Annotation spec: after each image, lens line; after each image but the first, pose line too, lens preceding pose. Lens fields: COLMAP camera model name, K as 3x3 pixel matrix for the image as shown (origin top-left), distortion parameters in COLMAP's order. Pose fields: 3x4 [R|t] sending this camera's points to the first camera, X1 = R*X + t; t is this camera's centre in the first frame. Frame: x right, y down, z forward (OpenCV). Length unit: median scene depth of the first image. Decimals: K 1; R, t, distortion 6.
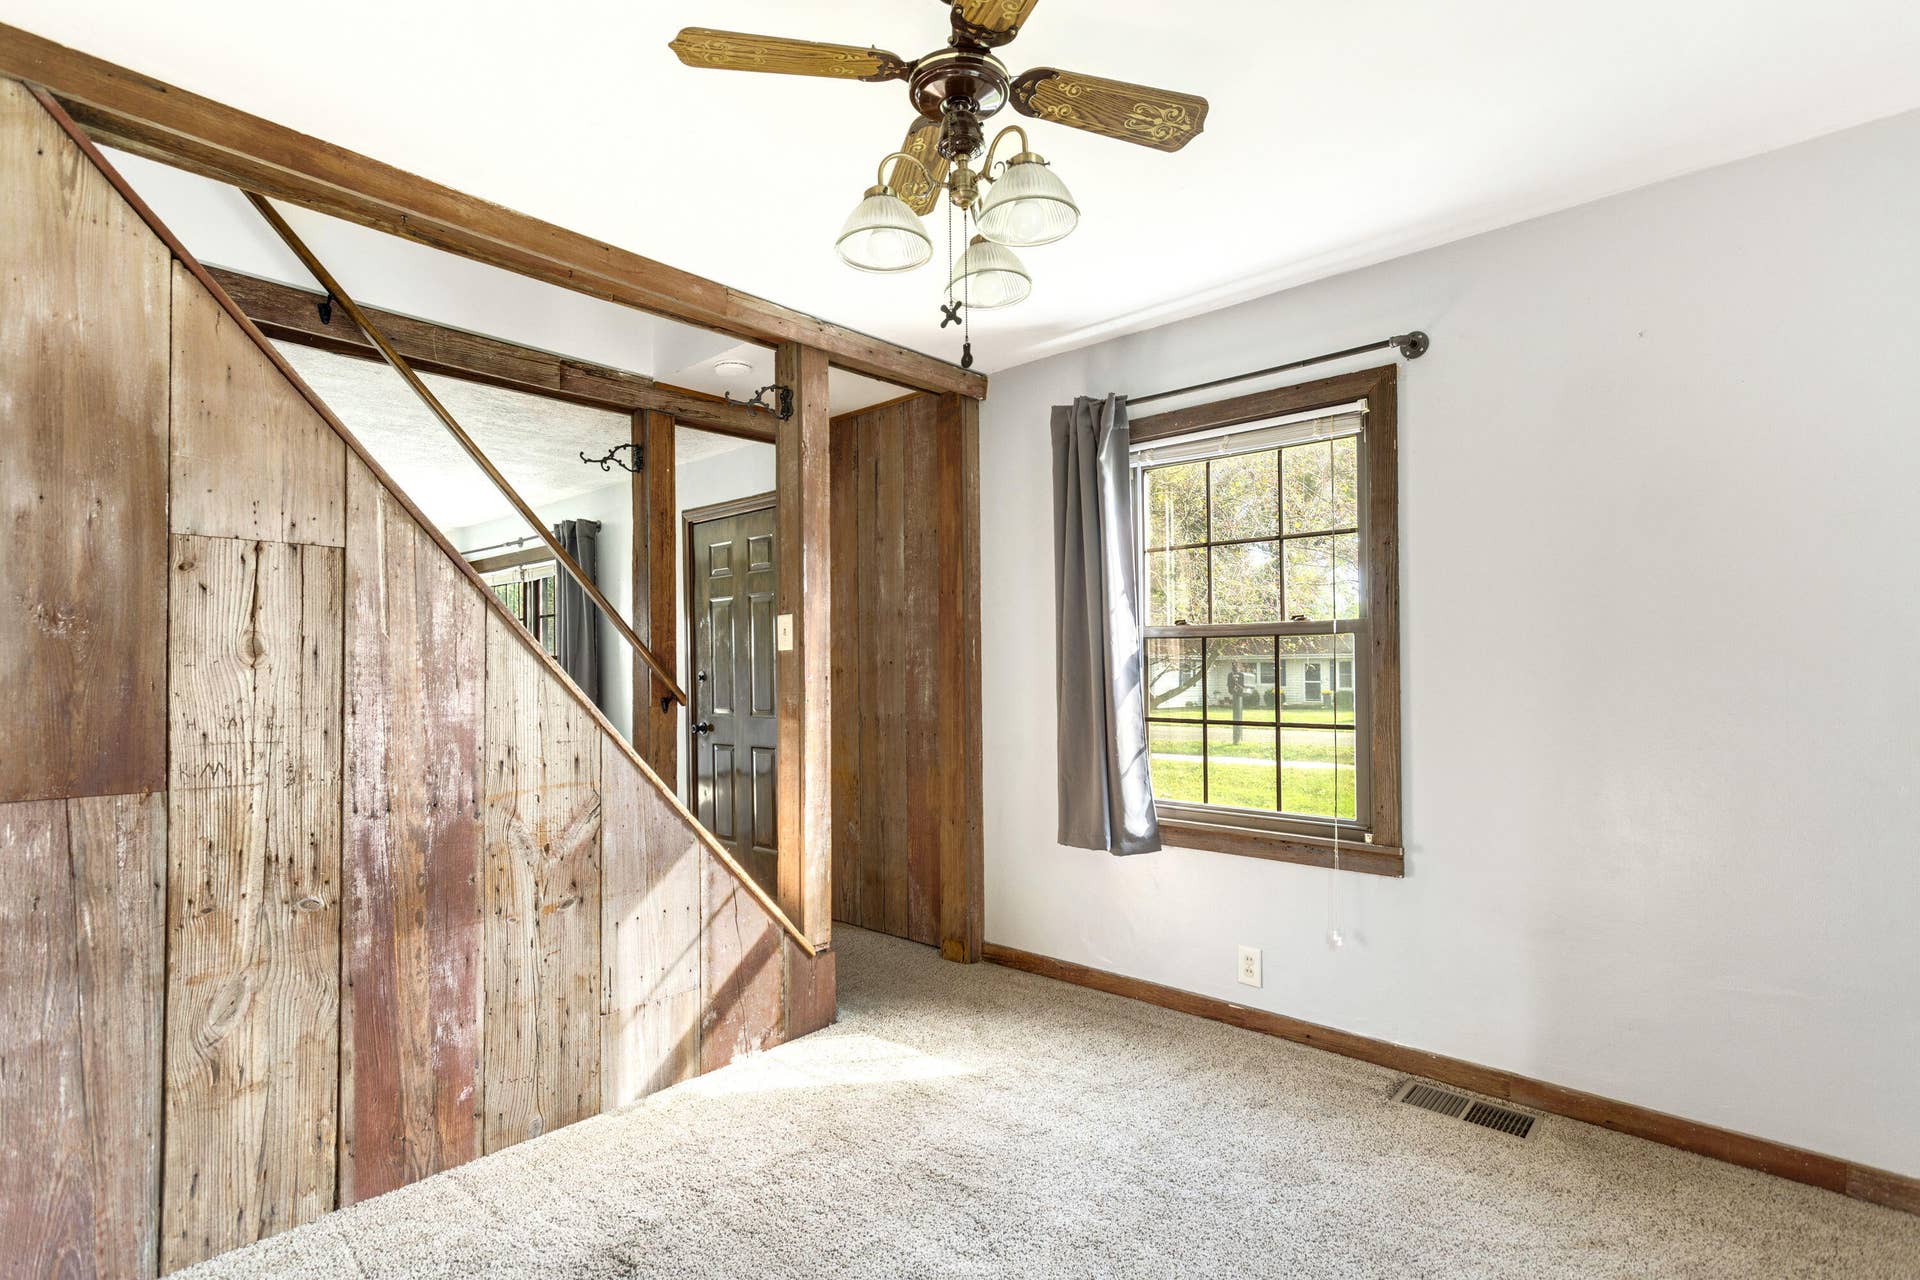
lens RADIAL K [[930.5, 0, 960.9], [0, 930.5, 670.3], [0, 0, 1]] dist [0.023892, -0.000238]
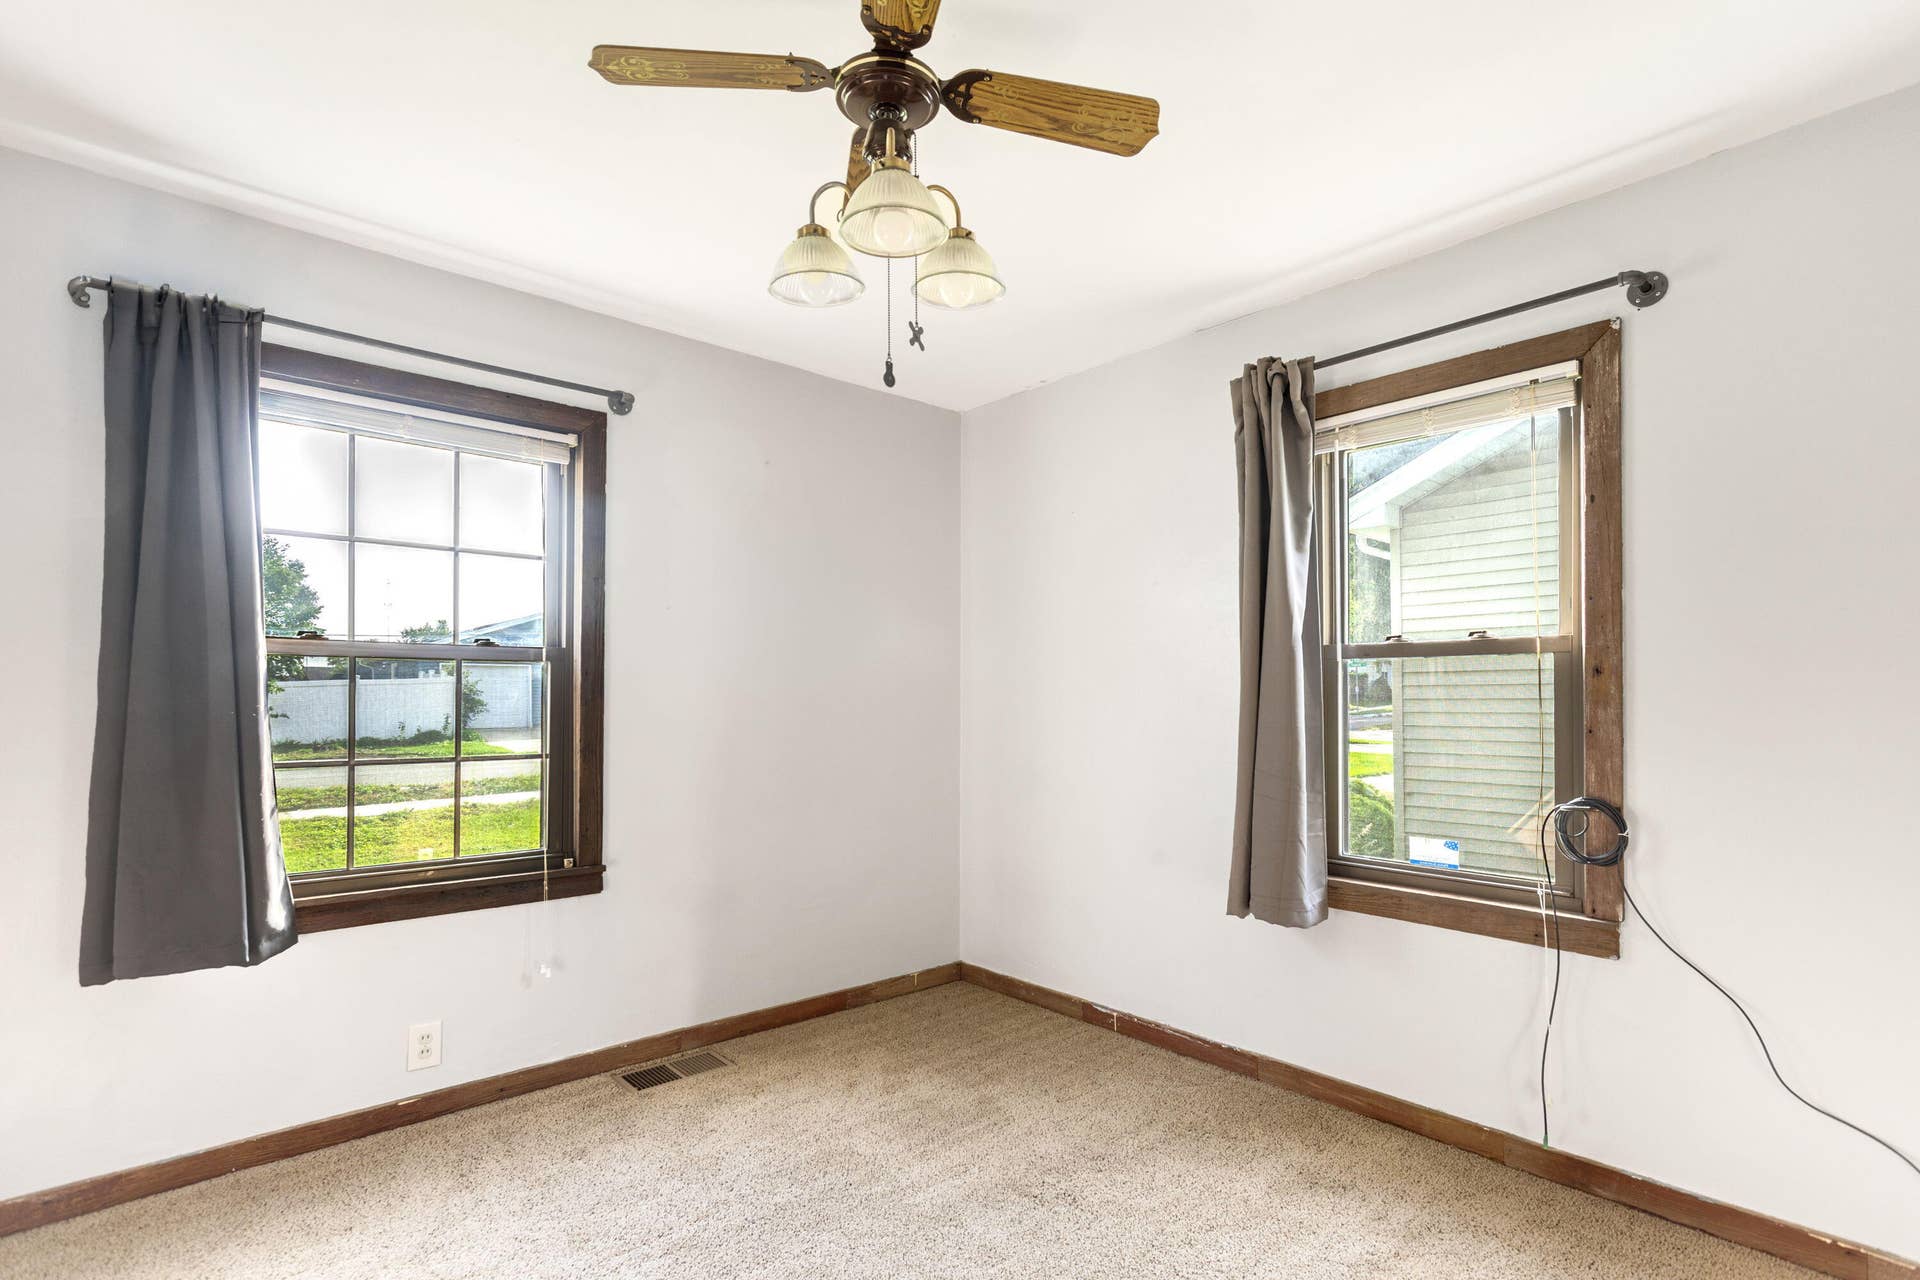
lens RADIAL K [[940.4, 0, 963.1], [0, 940.4, 688.8], [0, 0, 1]] dist [0.000573, 0.000208]
pose [[0.105027, 0.015131, 0.994354, -0.546588], [-0.002526, 0.999885, -0.014949, 0.003799], [-0.994466, -0.000942, 0.105053, 0.467318]]
